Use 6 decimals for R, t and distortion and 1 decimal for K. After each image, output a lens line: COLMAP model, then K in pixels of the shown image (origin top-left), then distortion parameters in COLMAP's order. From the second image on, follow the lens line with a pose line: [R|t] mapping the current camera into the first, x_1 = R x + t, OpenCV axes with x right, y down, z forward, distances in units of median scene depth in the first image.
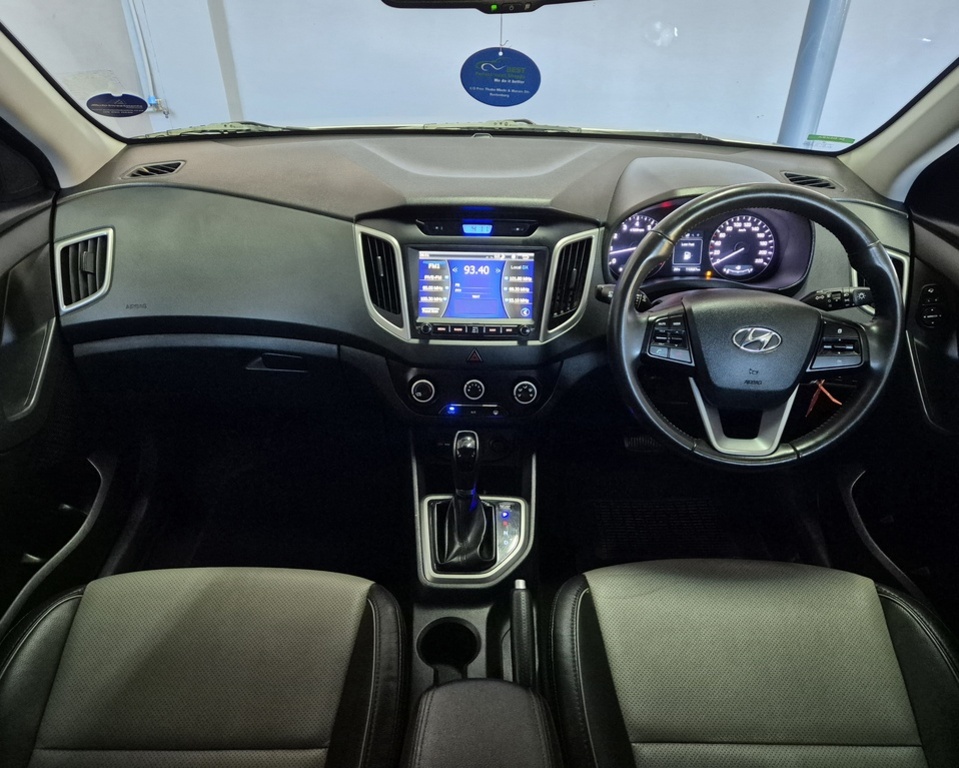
lens RADIAL K [[694.5, 0, 462.7], [0, 694.5, 379.2], [0, 0, 1]] dist [0.076846, -0.067375]
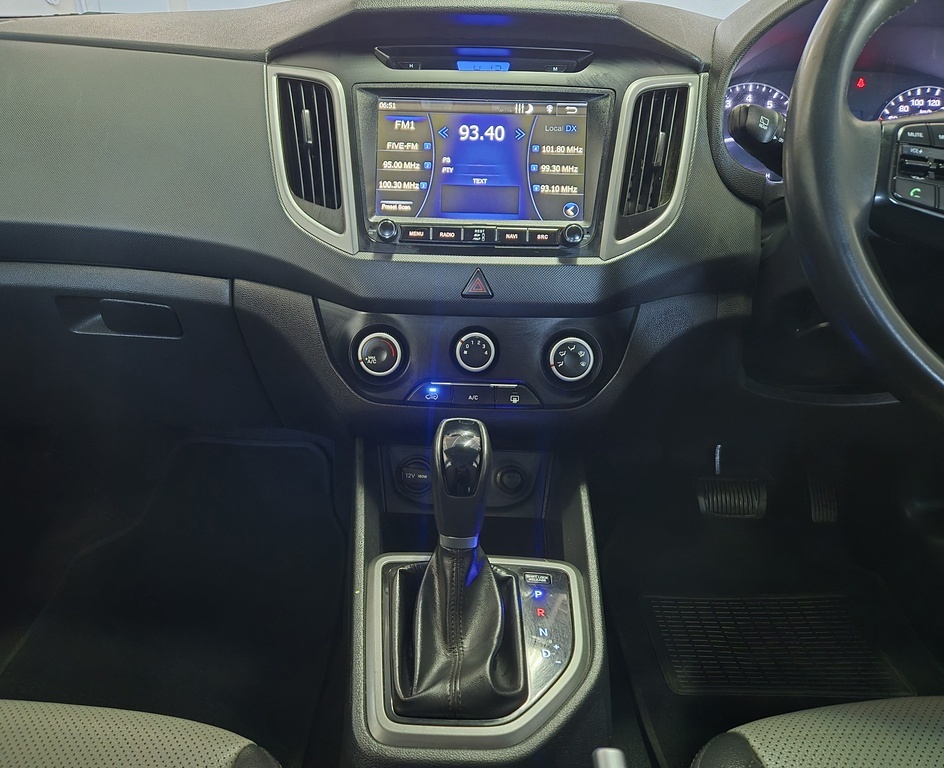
lens RADIAL K [[690.1, 0, 429.8], [0, 690.1, 382.9], [0, 0, 1]] dist [0.068115, -0.066610]
pose [[0.999825, 0.013239, -0.013238, -0.011088], [-0.015242, 0.986178, -0.164986, 0.127644], [0.010870, 0.165159, 0.986207, 0.486609]]
